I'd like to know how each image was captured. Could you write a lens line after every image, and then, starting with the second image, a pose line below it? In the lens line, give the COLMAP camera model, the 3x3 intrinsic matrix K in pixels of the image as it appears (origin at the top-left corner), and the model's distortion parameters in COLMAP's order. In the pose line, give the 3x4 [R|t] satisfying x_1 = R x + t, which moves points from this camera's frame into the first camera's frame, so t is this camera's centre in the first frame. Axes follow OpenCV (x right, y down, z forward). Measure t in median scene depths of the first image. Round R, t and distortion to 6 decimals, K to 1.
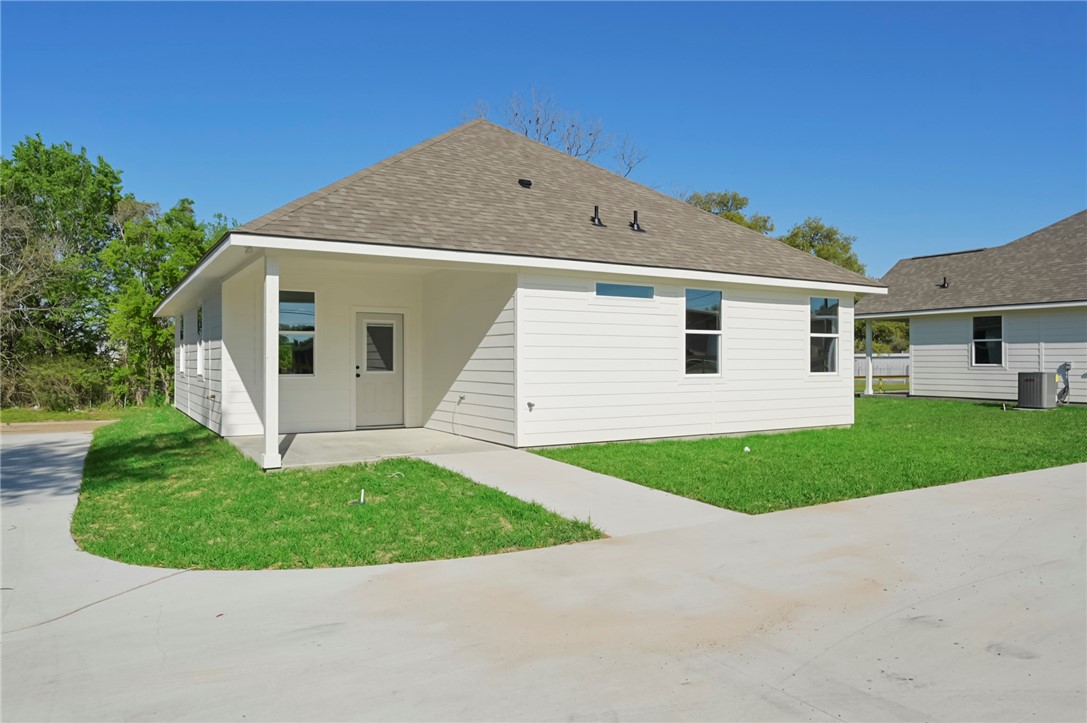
lens RADIAL K [[716.1, 0, 541.5], [0, 716.1, 367.0], [0, 0, 1]] dist [-0.000827, -0.003856]
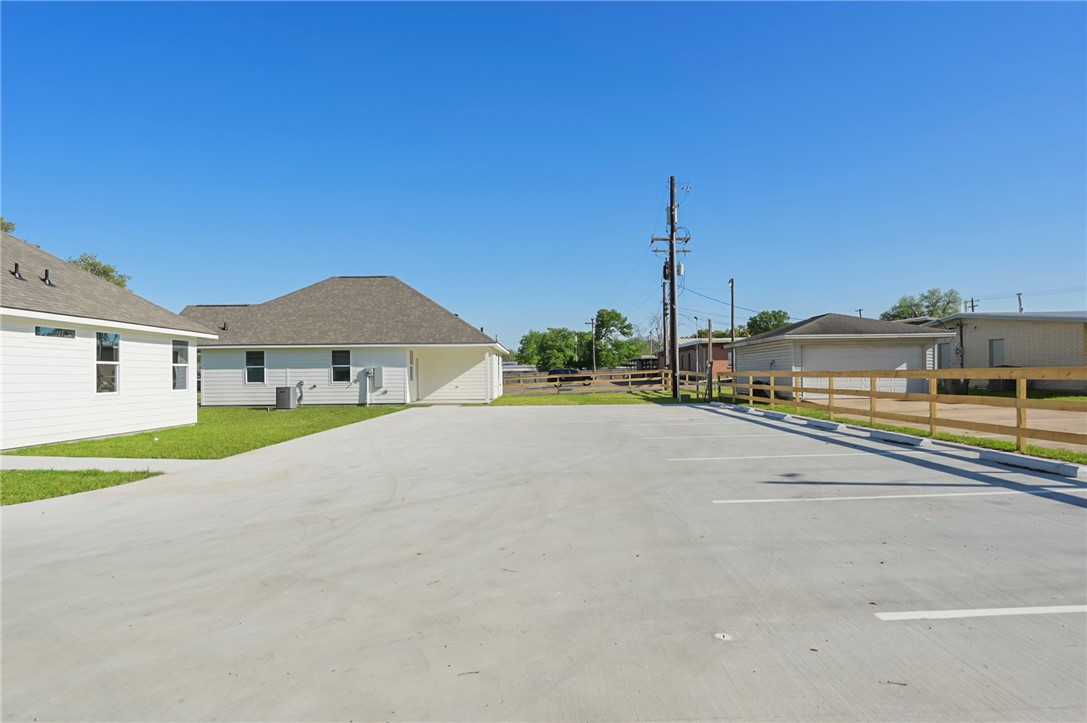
lens RADIAL K [[646.7, 0, 545.0], [0, 646.7, 366.4], [0, 0, 1]] dist [0.004701, 0.001407]
pose [[0.501854, 0.005876, 0.864932, -0.396912], [0.019641, 0.999642, -0.018187, -0.000987], [-0.864729, 0.026115, 0.501559, -0.345694]]
